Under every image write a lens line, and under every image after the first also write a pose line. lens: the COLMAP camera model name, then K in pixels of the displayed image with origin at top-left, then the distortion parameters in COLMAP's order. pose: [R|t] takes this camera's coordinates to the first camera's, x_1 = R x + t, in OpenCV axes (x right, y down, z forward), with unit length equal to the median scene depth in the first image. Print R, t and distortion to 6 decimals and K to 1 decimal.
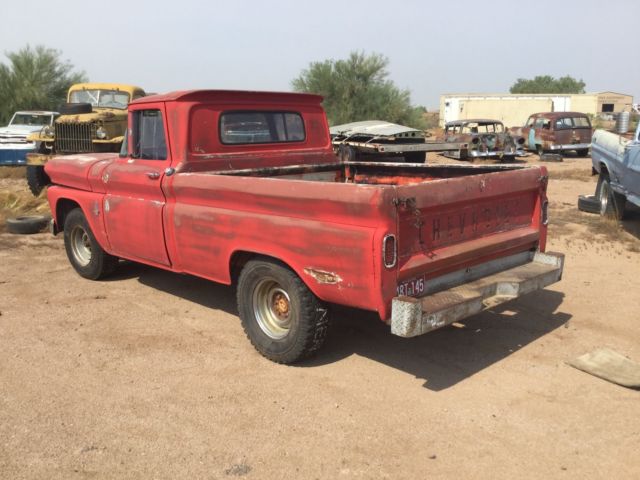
lens RADIAL K [[591.1, 0, 320.0], [0, 591.1, 240.0], [0, 0, 1]] dist [0.105243, -0.237984]
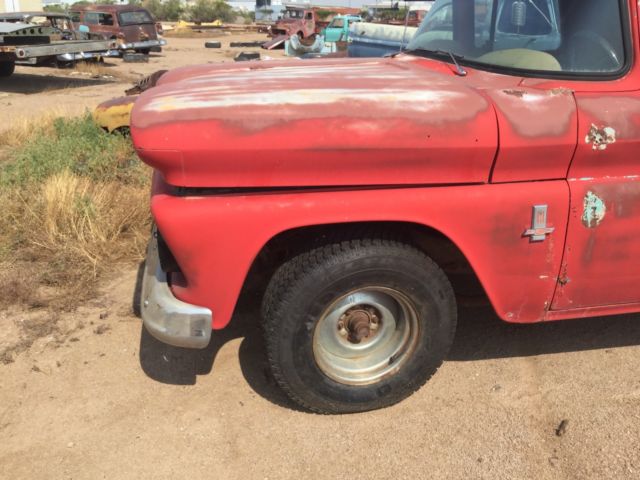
lens RADIAL K [[591.1, 0, 320.0], [0, 591.1, 240.0], [0, 0, 1]] dist [0.105243, -0.237984]
pose [[0.586688, -0.275282, 0.761588, -0.947438], [0.151364, 0.961152, 0.230814, -0.191103], [-0.795542, -0.020138, 0.605564, 1.115122]]
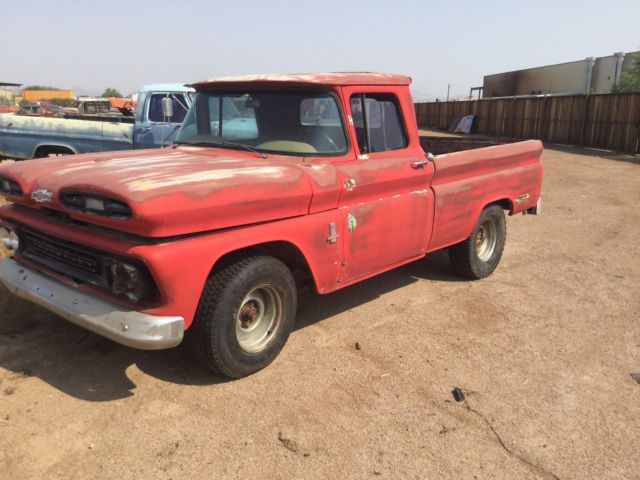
lens RADIAL K [[591.1, 0, 320.0], [0, 591.1, 240.0], [0, 0, 1]] dist [0.105243, -0.237984]
pose [[-0.048890, -0.218455, 0.974622, -1.334289], [0.193294, 0.955272, 0.223814, -0.256935], [-0.979922, 0.199331, -0.004477, 1.290680]]
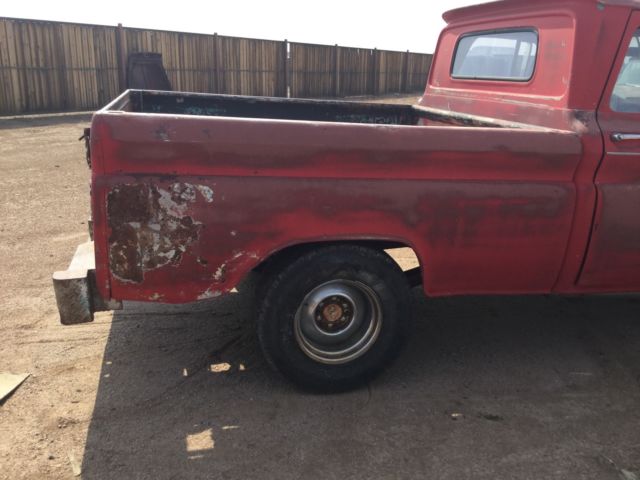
lens RADIAL K [[591.1, 0, 320.0], [0, 591.1, 240.0], [0, 0, 1]] dist [0.105243, -0.237984]
pose [[-0.516065, 0.225927, -0.826217, 0.670154], [-0.201547, 0.905475, 0.373488, -0.235205], [0.832500, 0.359266, -0.421749, 1.314199]]
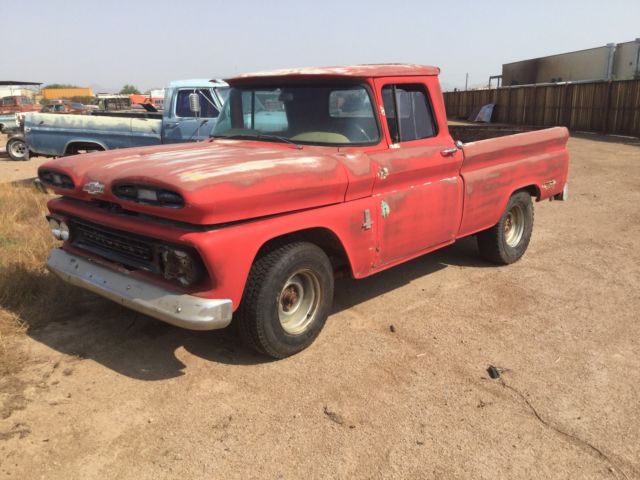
lens RADIAL K [[591.1, 0, 320.0], [0, 591.1, 240.0], [0, 0, 1]] dist [0.105243, -0.237984]
pose [[-0.022081, -0.229452, 0.973069, -1.370568], [0.213984, 0.949666, 0.228789, -0.261533], [-0.976587, 0.213273, 0.028130, 1.318797]]
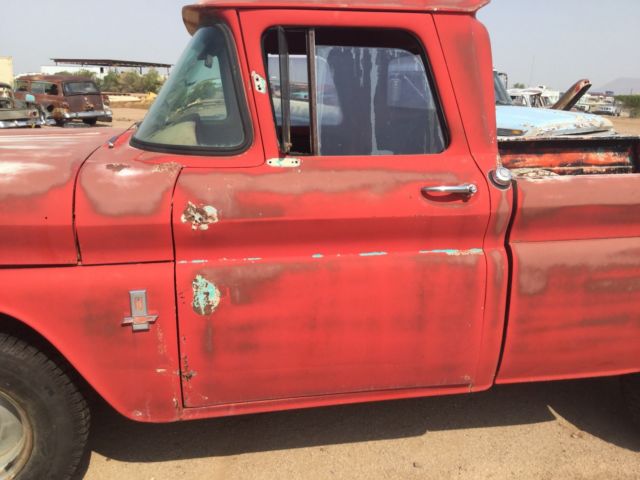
lens RADIAL K [[597.7, 0, 320.0], [0, 597.7, 240.0], [0, 0, 1]] dist [0.100768, -0.221085]
pose [[0.560237, -0.177908, 0.809001, -0.742947], [0.136078, 0.983161, 0.121972, -0.151325], [-0.817078, 0.041754, 0.575013, 0.908594]]
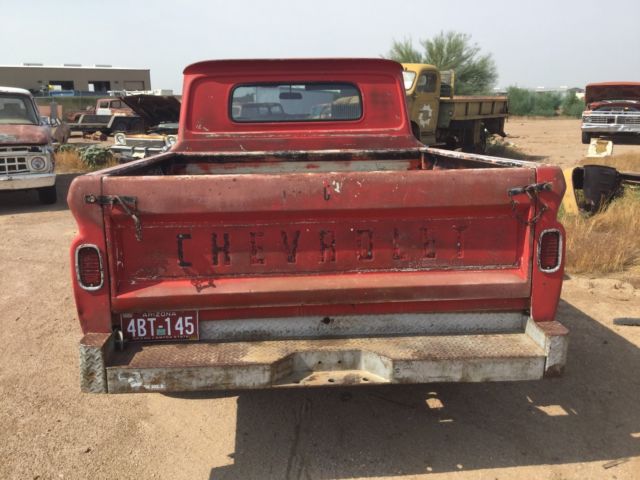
lens RADIAL K [[591.1, 0, 320.0], [0, 591.1, 240.0], [0, 0, 1]] dist [0.105243, -0.237984]
pose [[0.767804, 0.132810, -0.626768, 0.525864], [-0.115661, 0.990938, 0.068290, -0.064741], [0.630158, 0.020059, 0.776208, 0.413742]]
